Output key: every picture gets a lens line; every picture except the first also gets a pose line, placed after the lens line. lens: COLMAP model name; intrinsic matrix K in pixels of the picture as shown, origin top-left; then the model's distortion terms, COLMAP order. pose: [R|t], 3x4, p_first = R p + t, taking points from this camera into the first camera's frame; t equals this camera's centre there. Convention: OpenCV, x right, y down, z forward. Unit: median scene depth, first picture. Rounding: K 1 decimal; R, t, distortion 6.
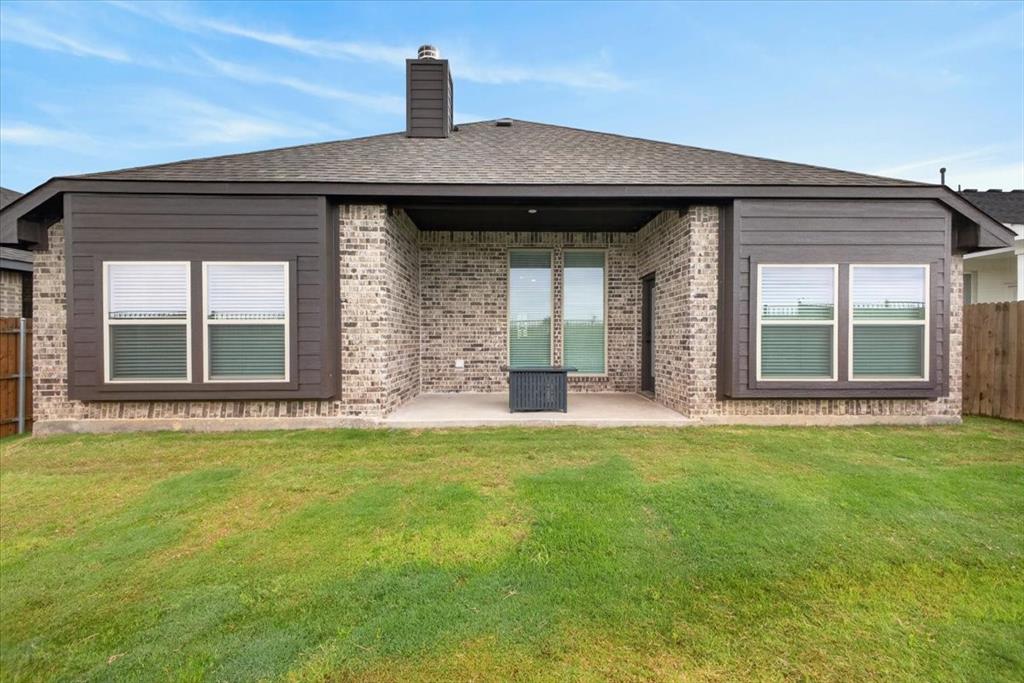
lens RADIAL K [[422.2, 0, 507.4], [0, 422.2, 342.1], [0, 0, 1]] dist [-0.001554, 0.000215]
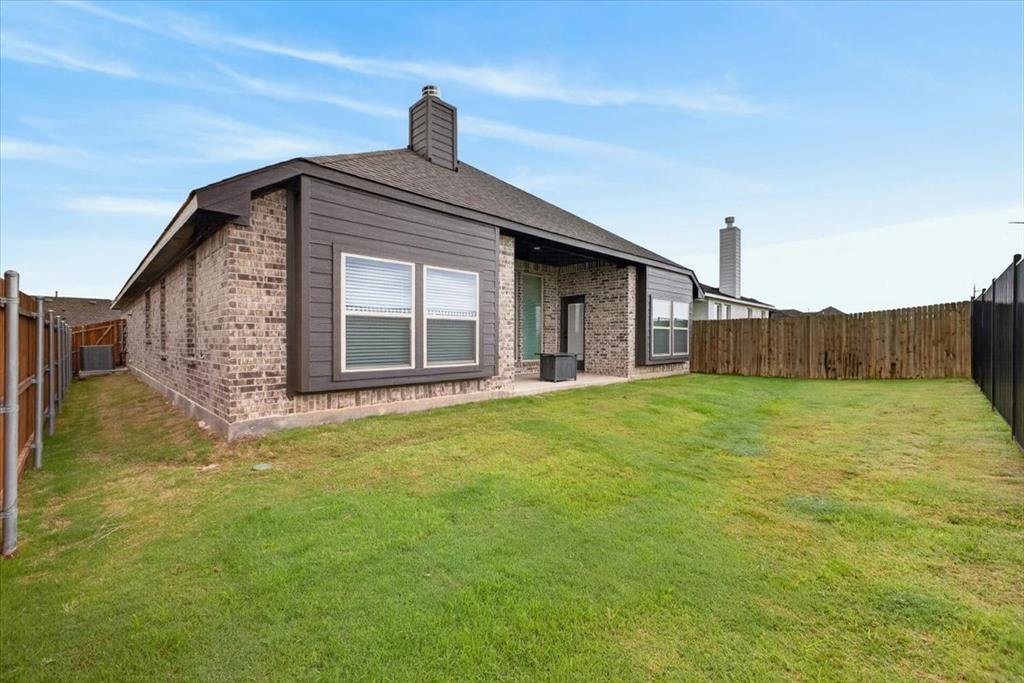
lens RADIAL K [[422.2, 0, 516.3], [0, 422.2, 345.3], [0, 0, 1]] dist [-0.001554, 0.000215]
pose [[0.725043, -0.005084, 0.688685, -1.224652], [0.002159, 0.999985, 0.005109, 0.025287], [-0.688700, -0.002217, 0.725043, -0.023613]]
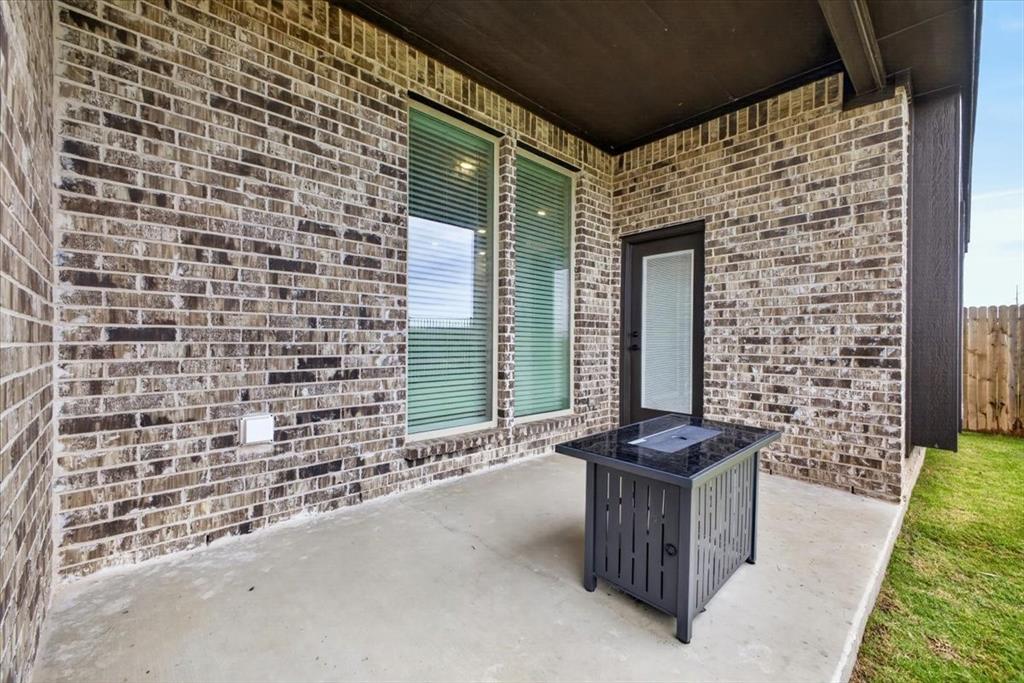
lens RADIAL K [[422.2, 0, 516.6], [0, 422.2, 340.6], [0, 0, 1]] dist [-0.001554, 0.000215]
pose [[0.744324, 0.006964, 0.667783, -0.240920], [-0.003158, 0.999971, -0.006909, -0.009628], [-0.667812, 0.003033, 0.744324, 0.936905]]
